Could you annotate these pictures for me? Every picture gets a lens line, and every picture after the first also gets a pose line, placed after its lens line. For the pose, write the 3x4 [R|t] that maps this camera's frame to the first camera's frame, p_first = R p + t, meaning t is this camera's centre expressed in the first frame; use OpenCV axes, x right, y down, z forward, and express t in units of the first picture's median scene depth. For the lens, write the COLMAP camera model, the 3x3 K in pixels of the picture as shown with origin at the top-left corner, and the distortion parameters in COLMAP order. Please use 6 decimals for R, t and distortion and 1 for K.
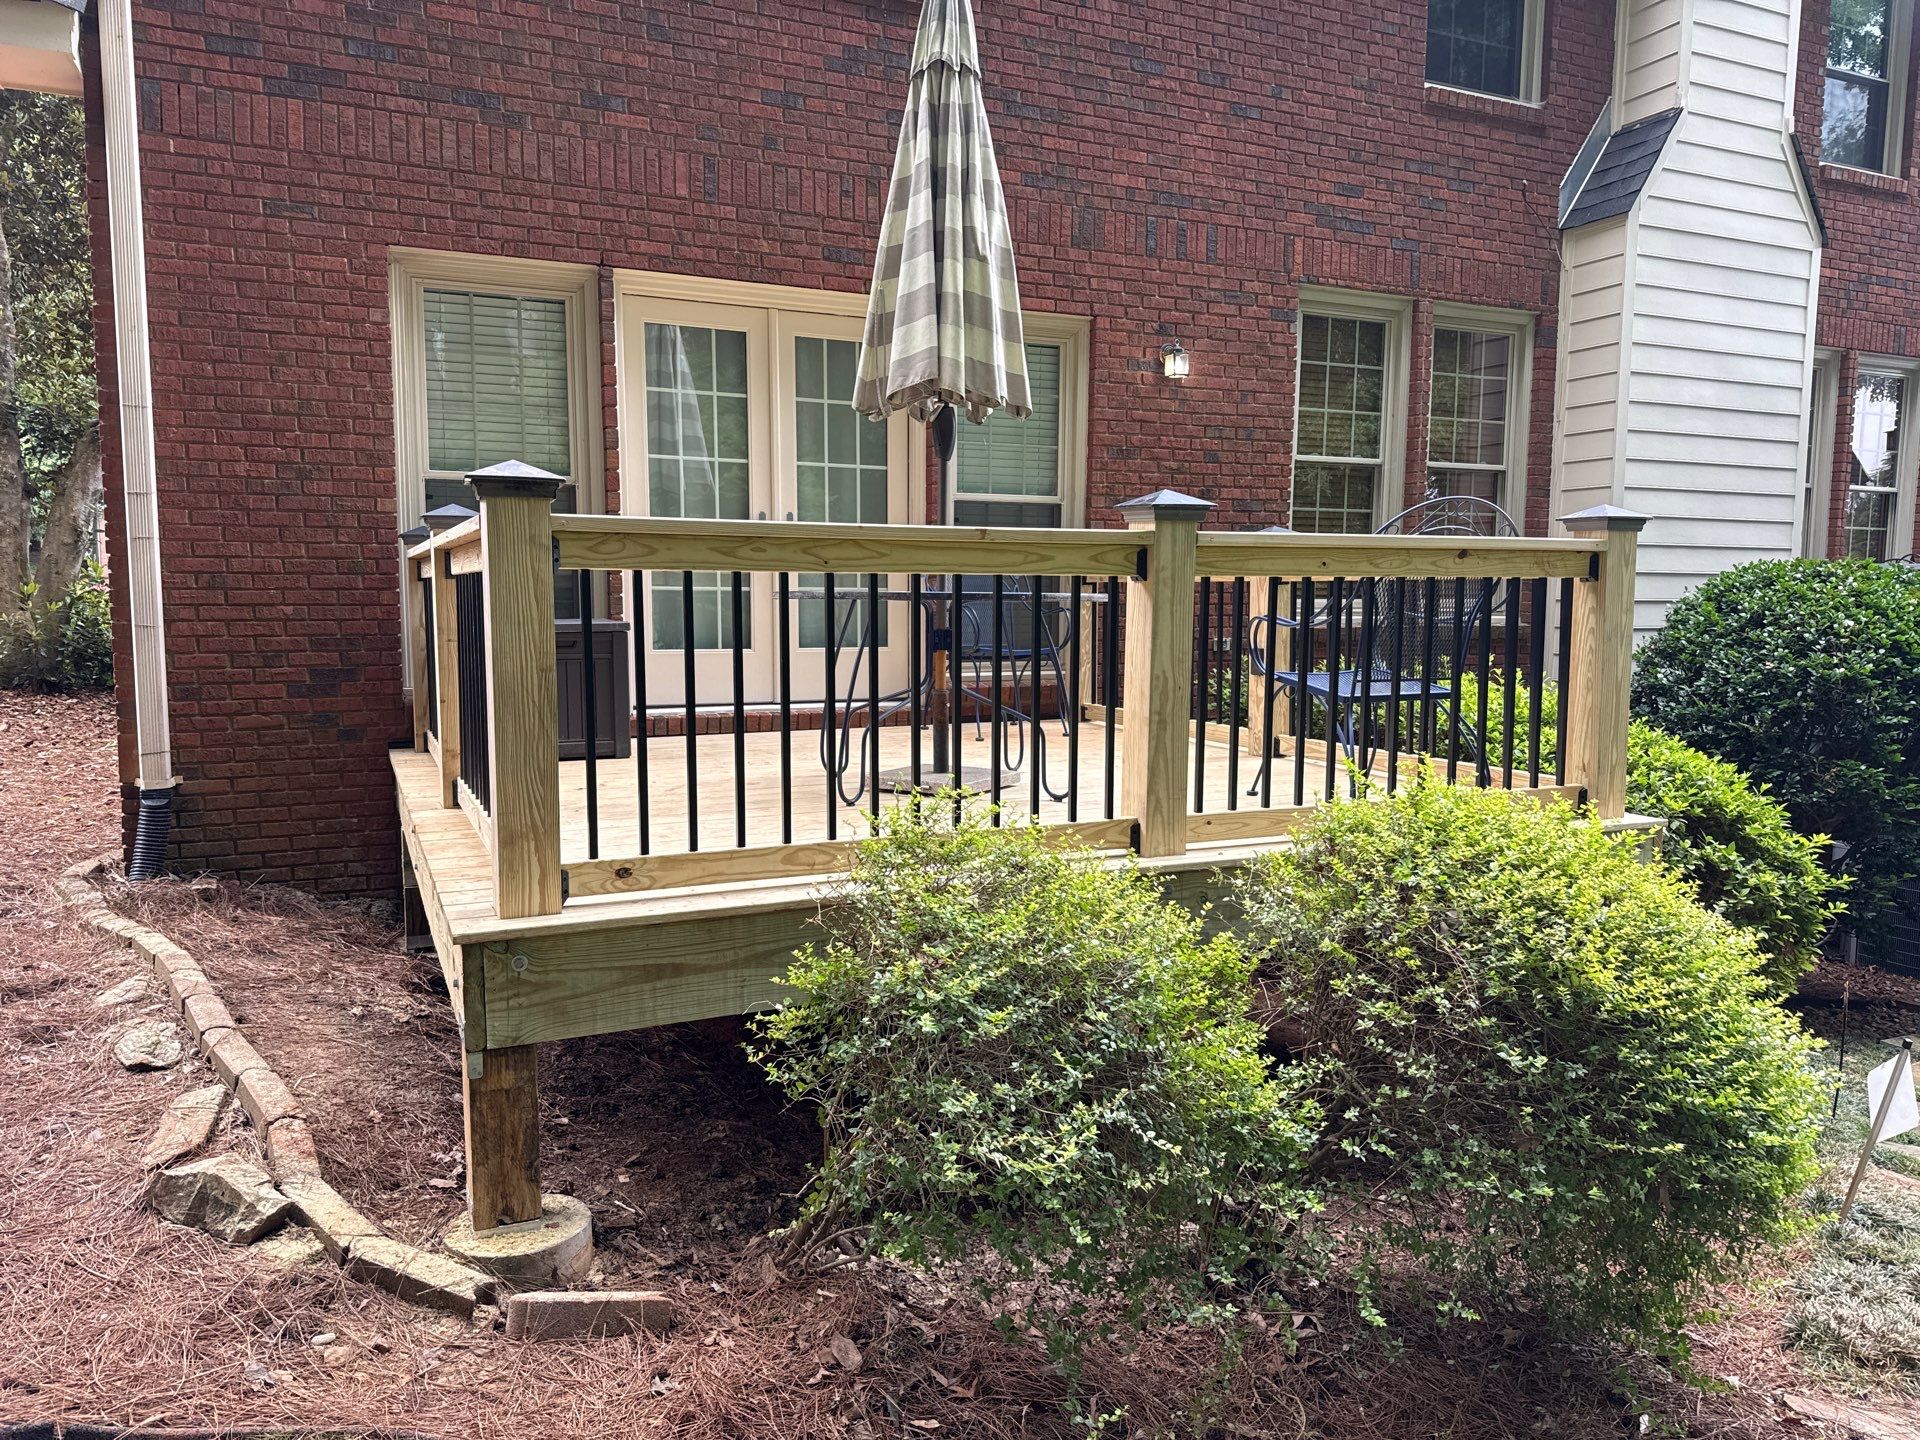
lens RADIAL K [[1390.9, 0, 960.0], [0, 1390.9, 720.0], [0, 0, 1]] dist [0.007714, -0.004143]
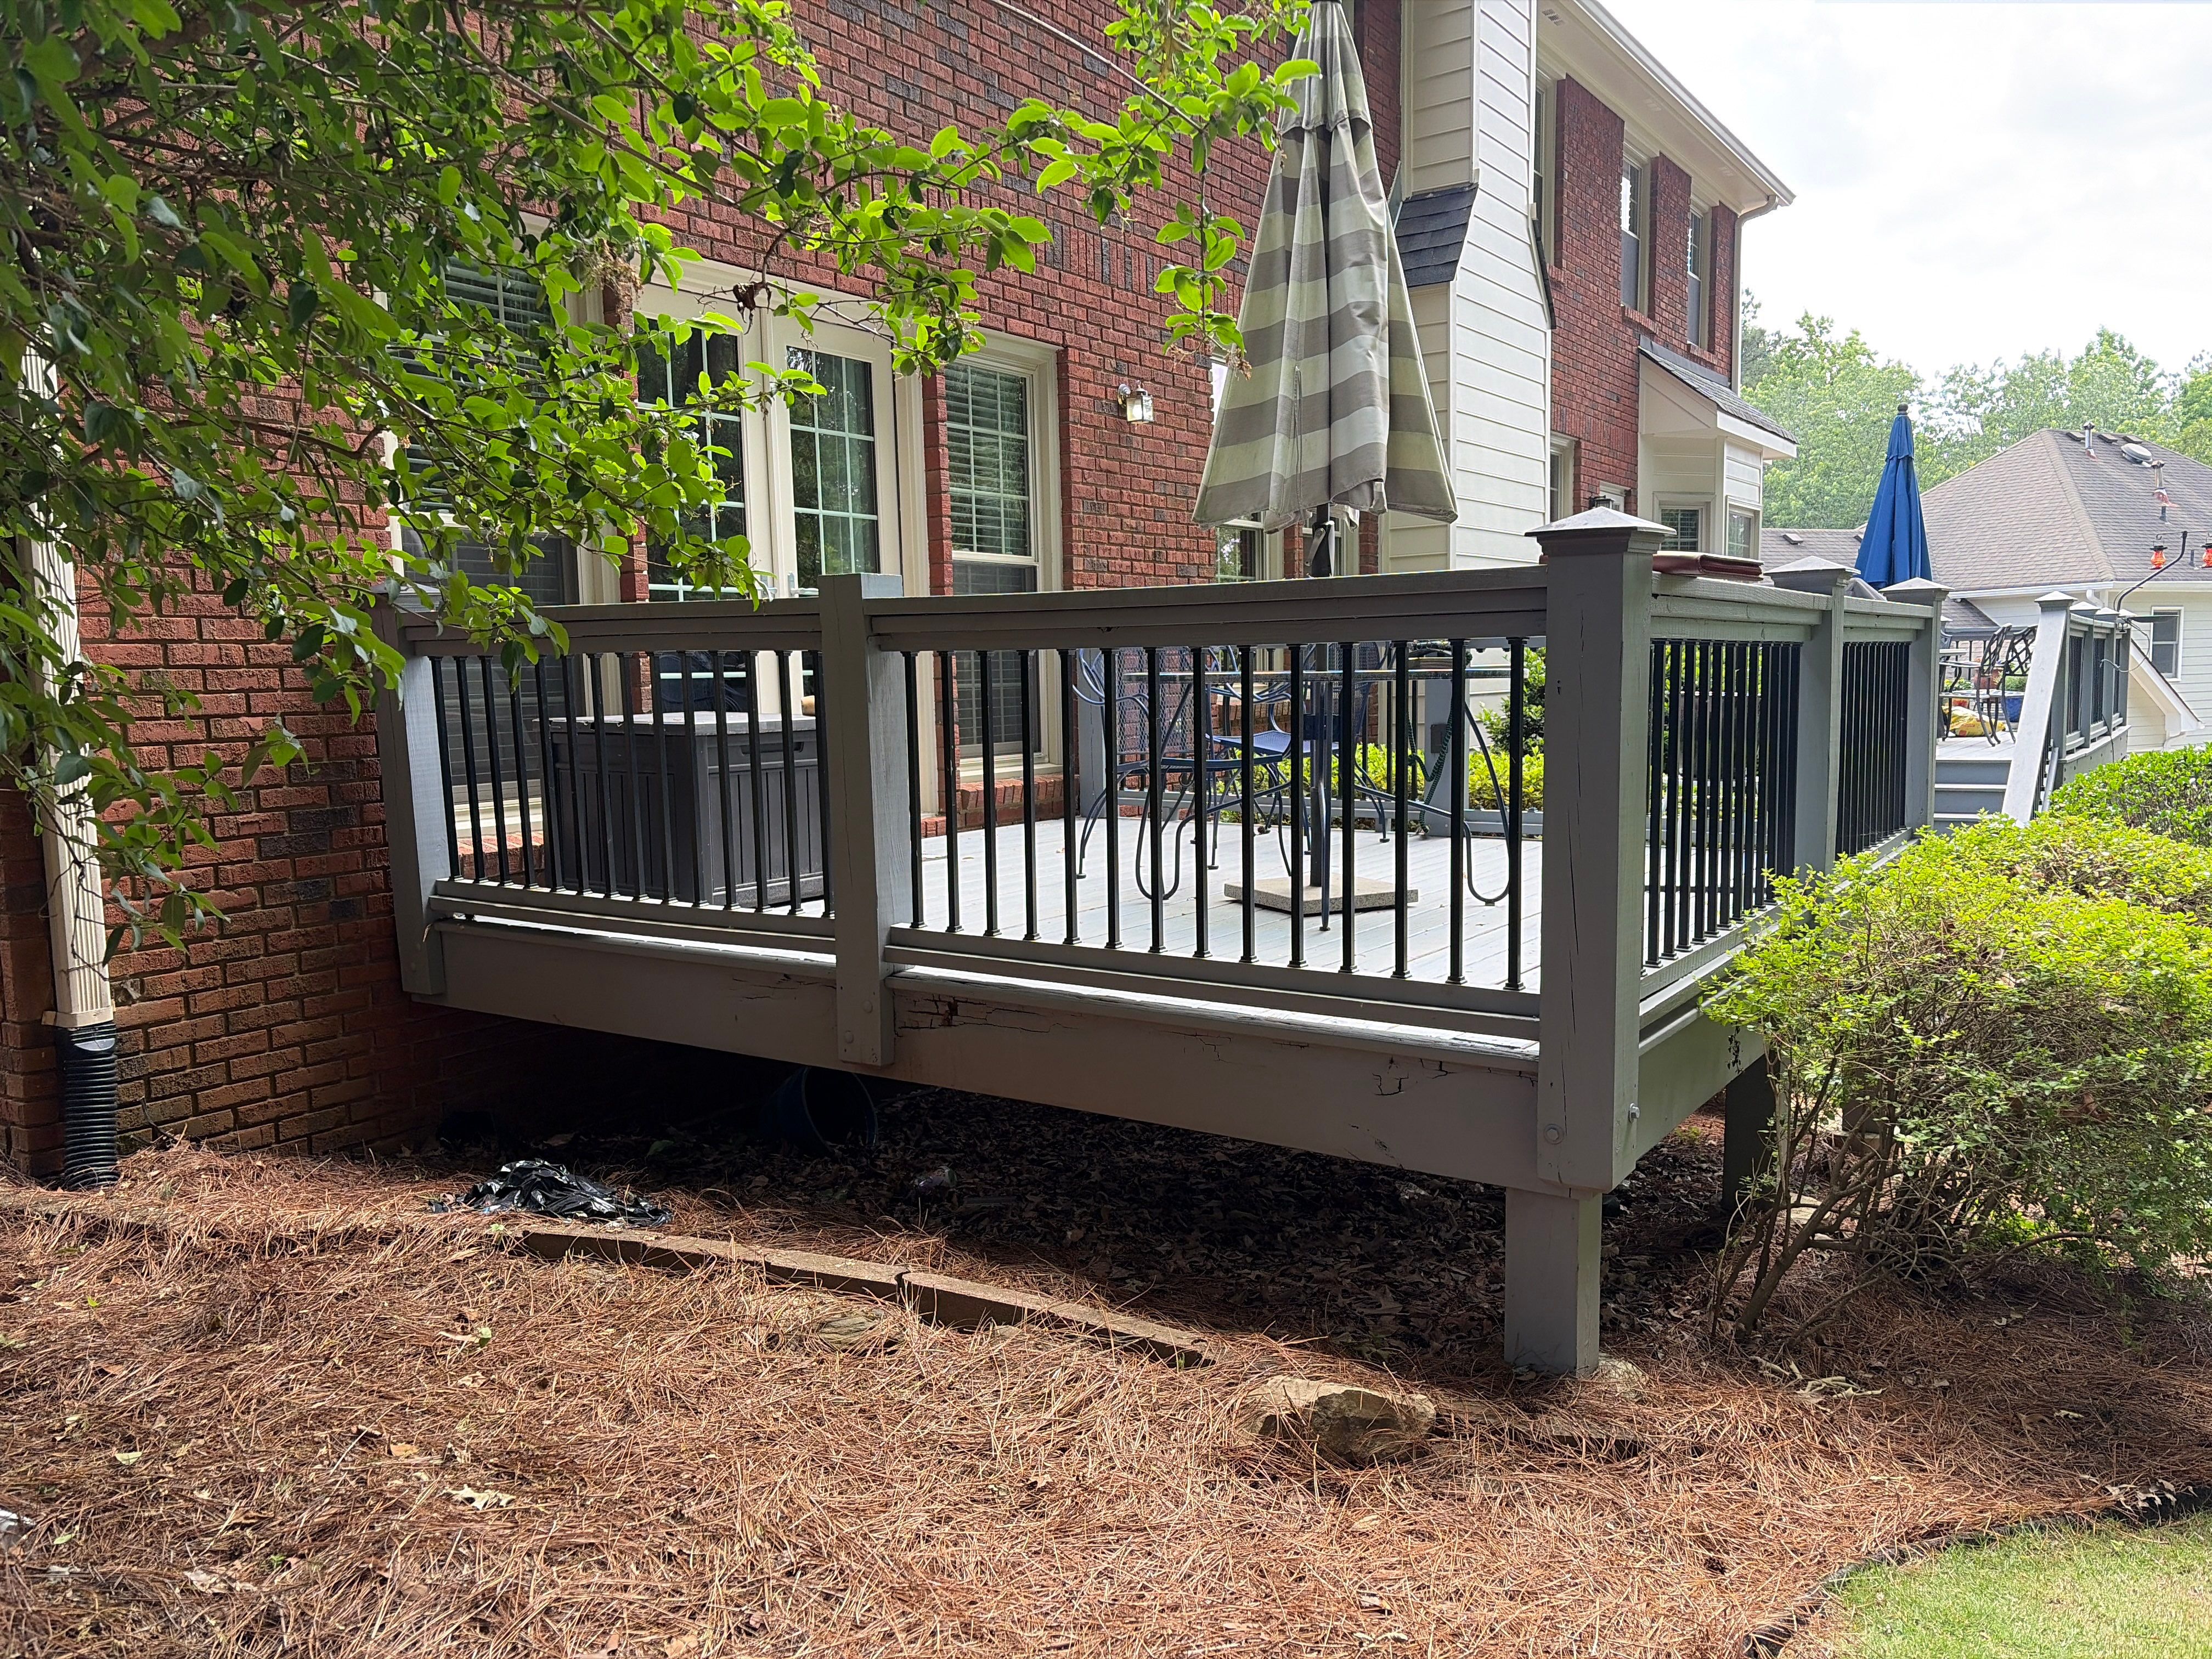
lens RADIAL K [[1686.1, 0, 1106.0], [0, 1686.1, 829.5], [0, 0, 1]] dist [0.026998, 0.001874]
pose [[0.850730, -0.078403, 0.519723, -0.433607], [0.082677, 0.996464, 0.014989, -0.007275], [-0.519060, 0.030218, 0.854204, 0.099975]]
